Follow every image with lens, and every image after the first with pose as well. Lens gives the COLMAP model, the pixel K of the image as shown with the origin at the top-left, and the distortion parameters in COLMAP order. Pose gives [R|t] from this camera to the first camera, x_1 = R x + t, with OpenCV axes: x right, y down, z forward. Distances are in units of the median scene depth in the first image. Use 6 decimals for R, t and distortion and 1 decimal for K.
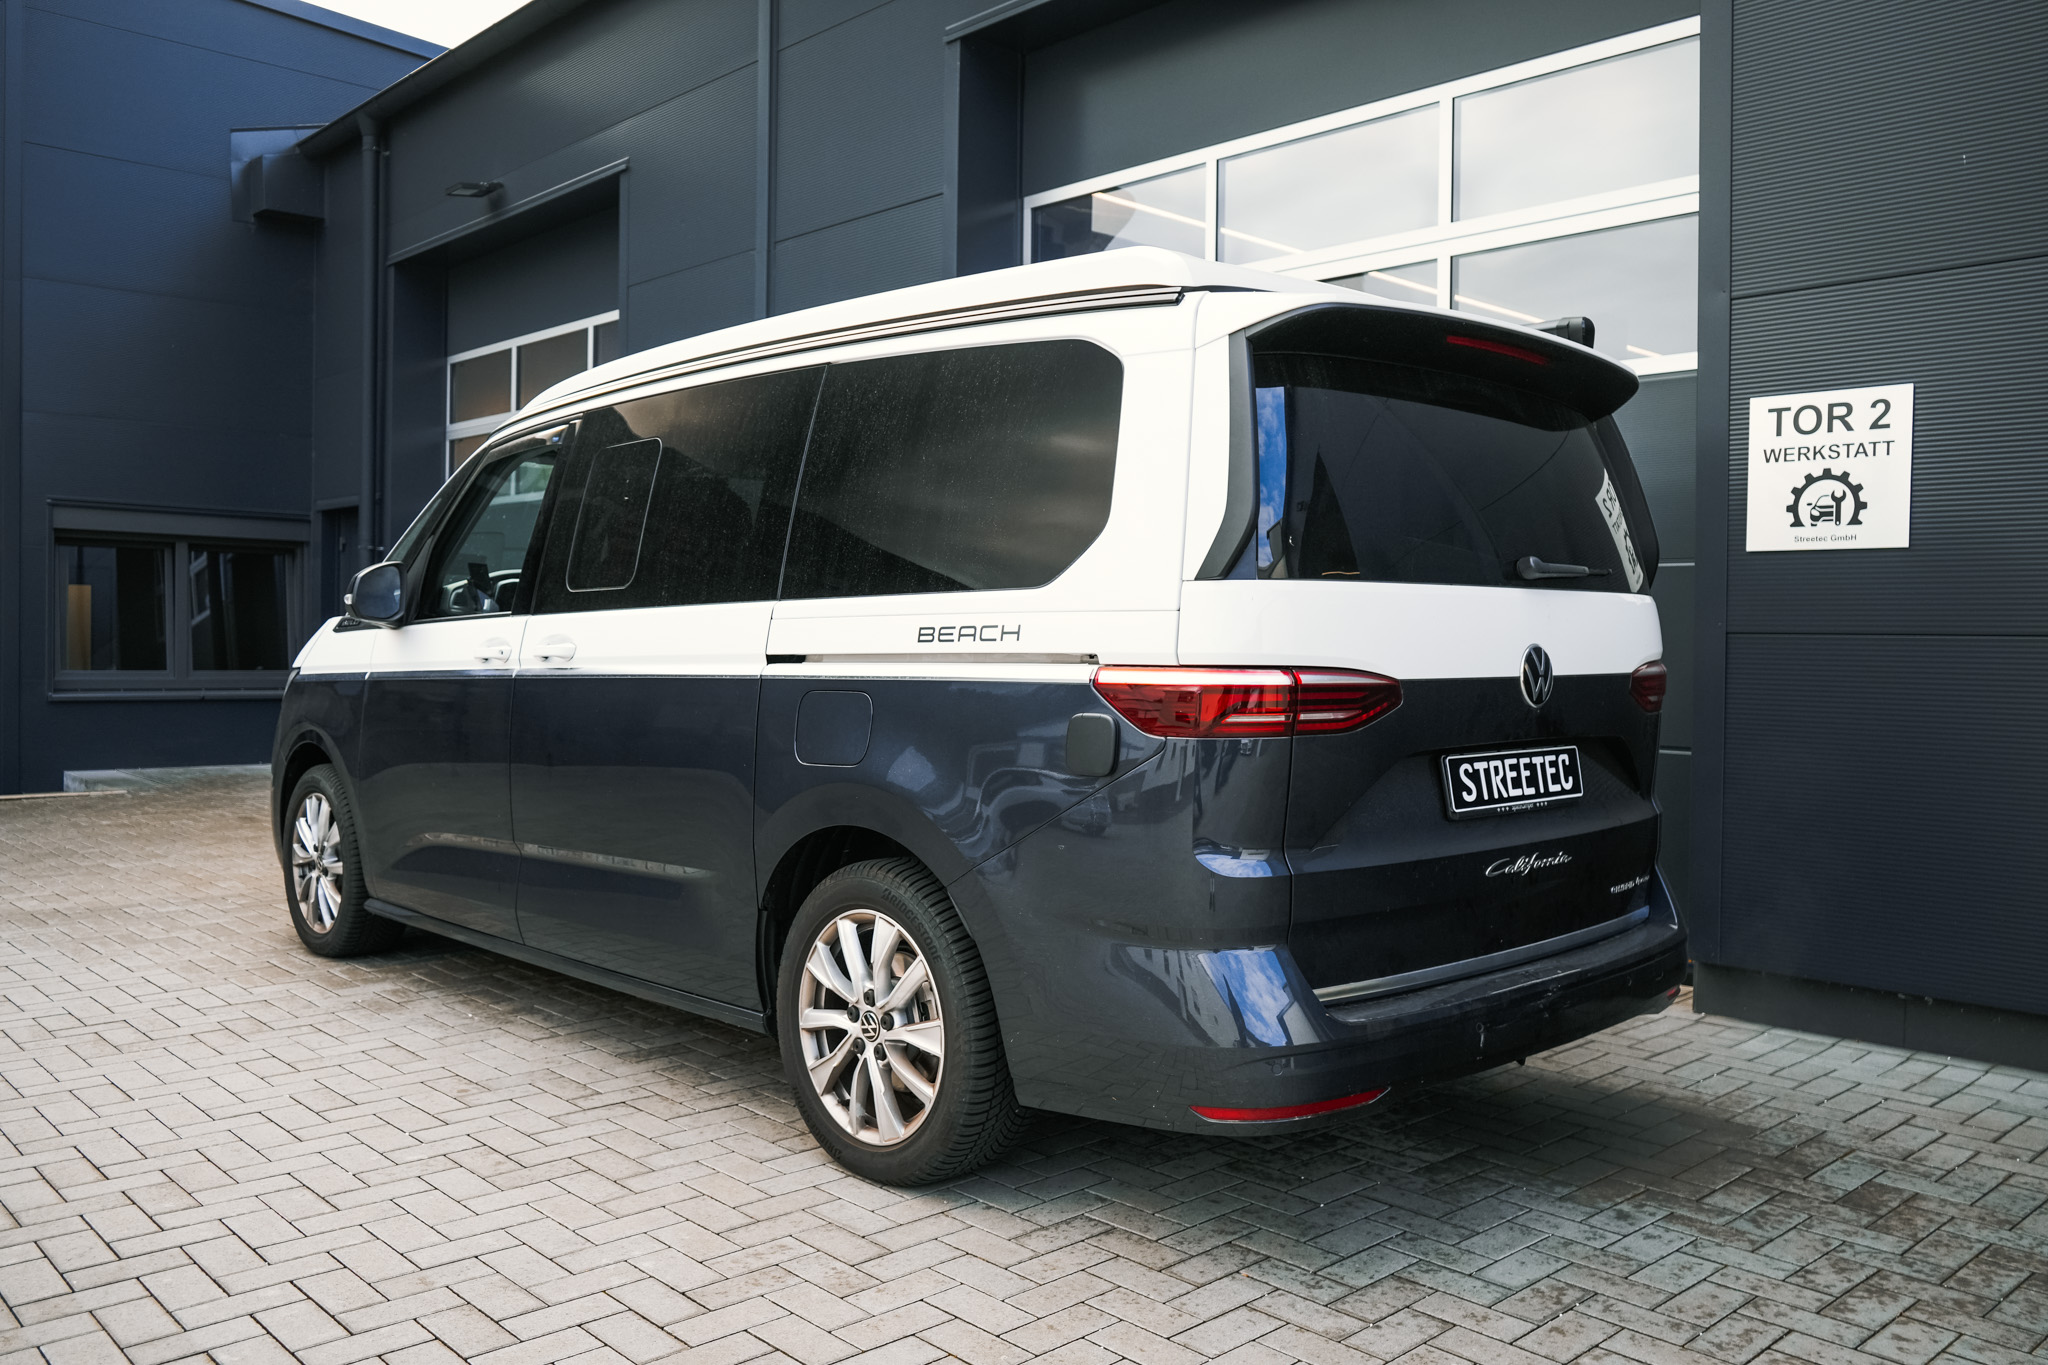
lens RADIAL K [[1629.6, 0, 1024.0], [0, 1629.6, 682.5], [0, 0, 1]] dist [-0.011180, 0.002537]
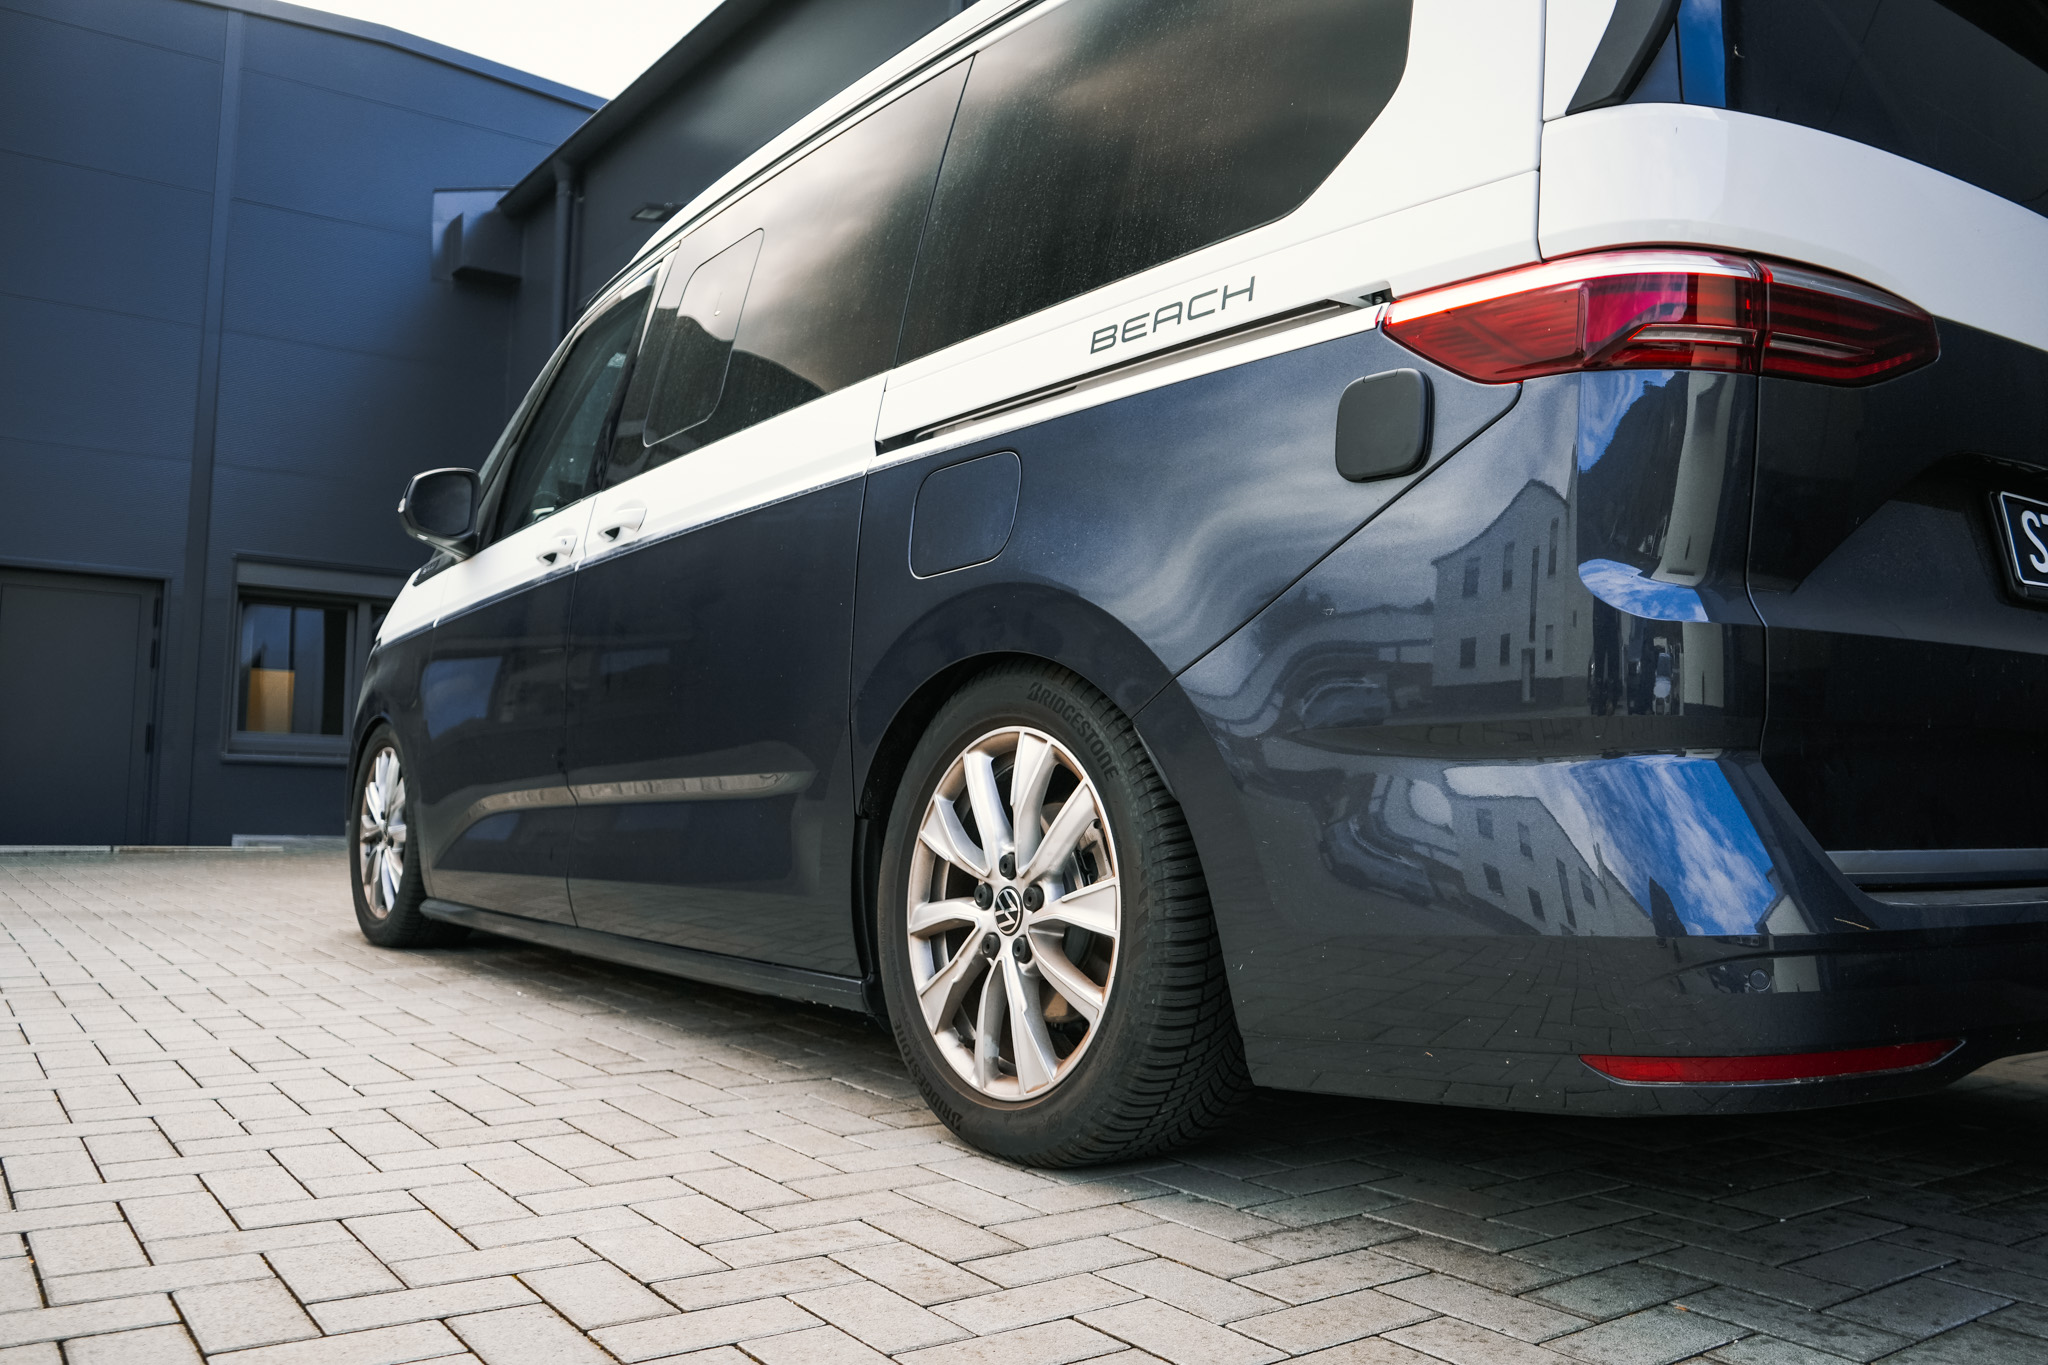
lens RADIAL K [[1633.6, 0, 1024.0], [0, 1633.6, 682.5], [0, 0, 1]] dist [-0.025832, 0.005226]
pose [[0.991298, 0.000916, -0.131636, -0.006102], [-0.013985, 0.995050, -0.098387, 0.180180], [0.130894, 0.099372, 0.986404, 0.359213]]
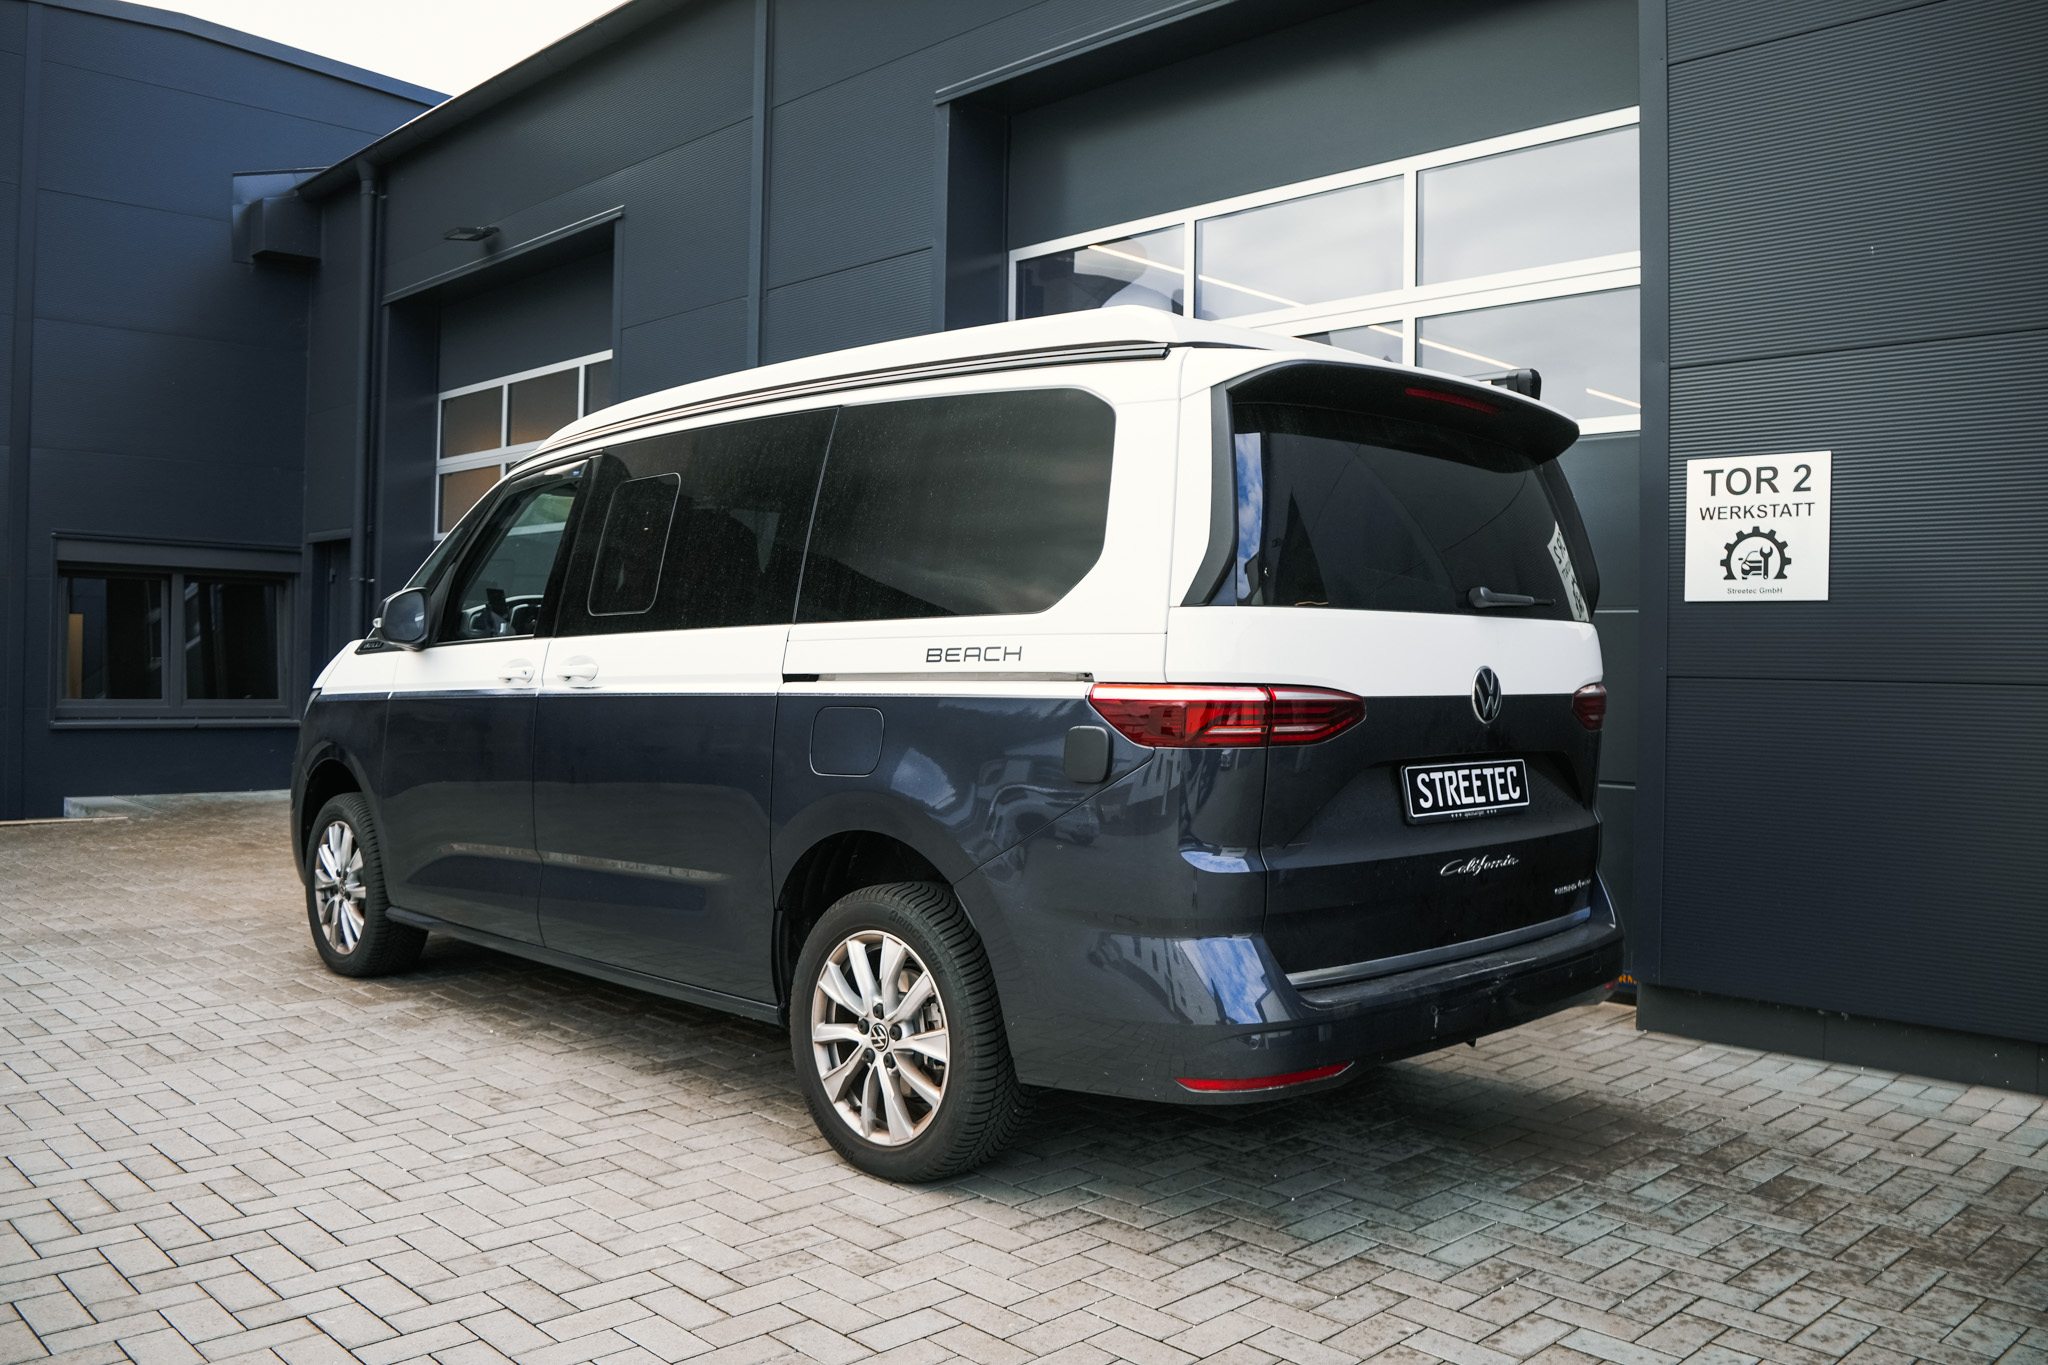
lens RADIAL K [[1649.5, 0, 1019.8], [0, 1649.5, 689.7], [0, 0, 1]] dist [-0.059224, 0.004105]
pose [[0.999847, 0.004647, 0.016877, -0.020673], [-0.004424, 0.999902, -0.013253, -0.008010], [-0.016937, 0.013176, 0.999770, -0.103897]]
